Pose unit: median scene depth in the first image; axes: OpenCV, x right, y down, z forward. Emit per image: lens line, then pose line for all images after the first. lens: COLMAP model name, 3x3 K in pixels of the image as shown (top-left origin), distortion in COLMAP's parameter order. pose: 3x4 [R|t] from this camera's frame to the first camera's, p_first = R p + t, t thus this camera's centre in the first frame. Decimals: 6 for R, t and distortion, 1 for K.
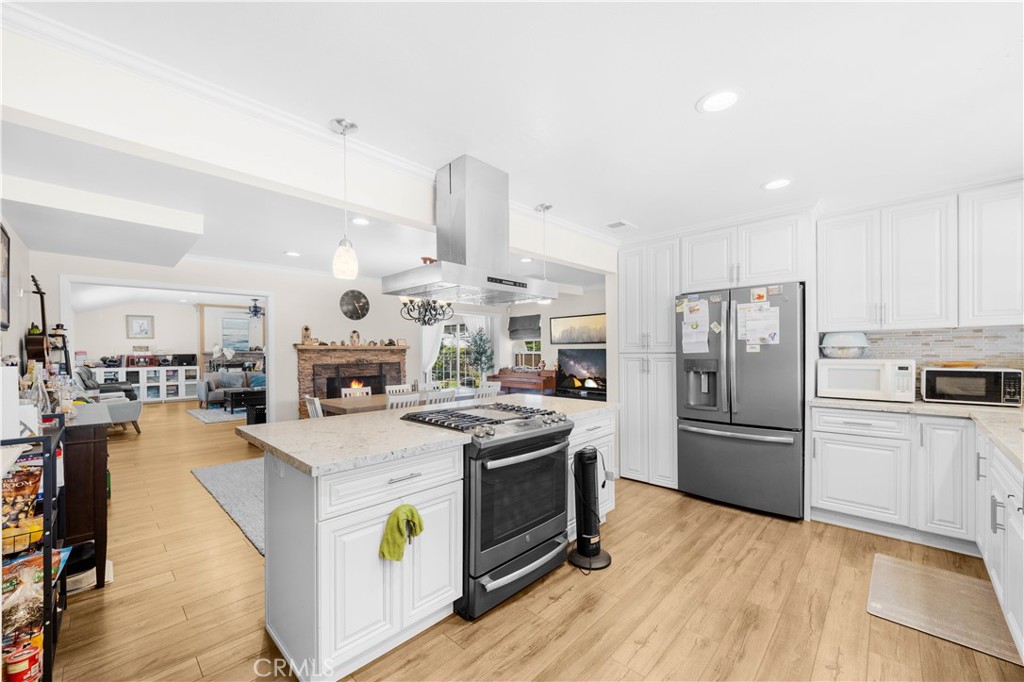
lens RADIAL K [[400.1, 0, 510.4], [0, 400.1, 355.8], [0, 0, 1]] dist [-0.001828, -0.000124]
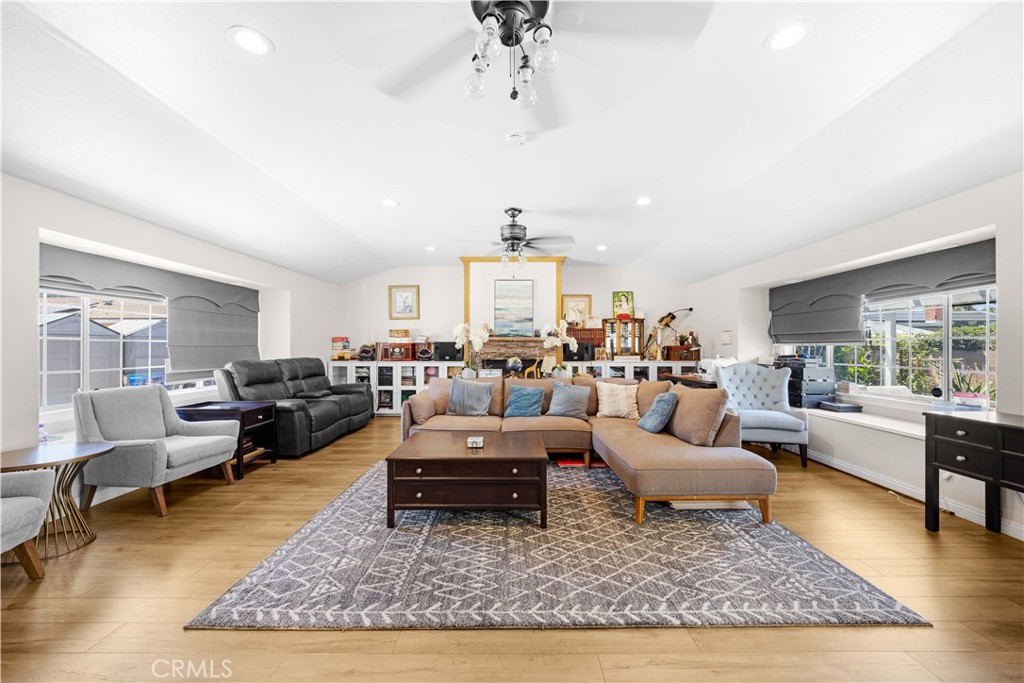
lens RADIAL K [[370.8, 0, 513.2], [0, 370.8, 340.9], [0, 0, 1]] dist [-0.008184, -0.000102]
pose [[0.696222, -0.005808, -0.717803, -0.342503], [-0.013567, 0.999682, -0.021249, 0.005205], [0.717699, 0.024532, 0.695922, 0.699054]]
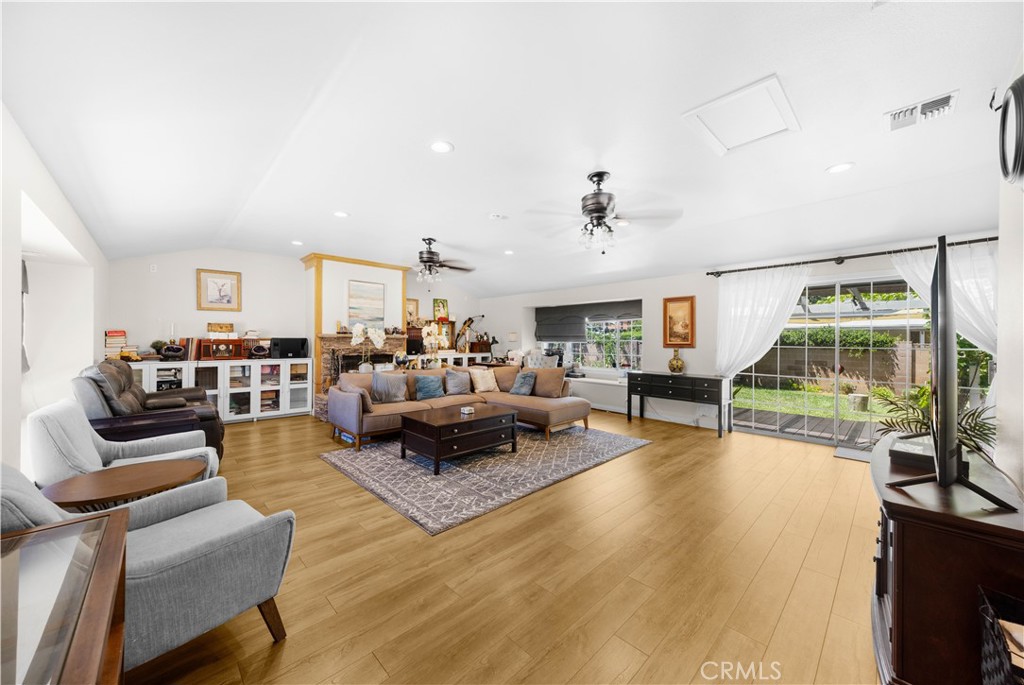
lens RADIAL K [[366.6, 0, 512.0], [0, 366.6, 342.5], [0, 0, 1]] dist [0.000453, -0.000052]
pose [[0.999517, 0.010558, -0.029240, -0.488947], [-0.010787, 0.999912, -0.007685, 0.002960], [0.029156, 0.007997, 0.999543, 0.484099]]
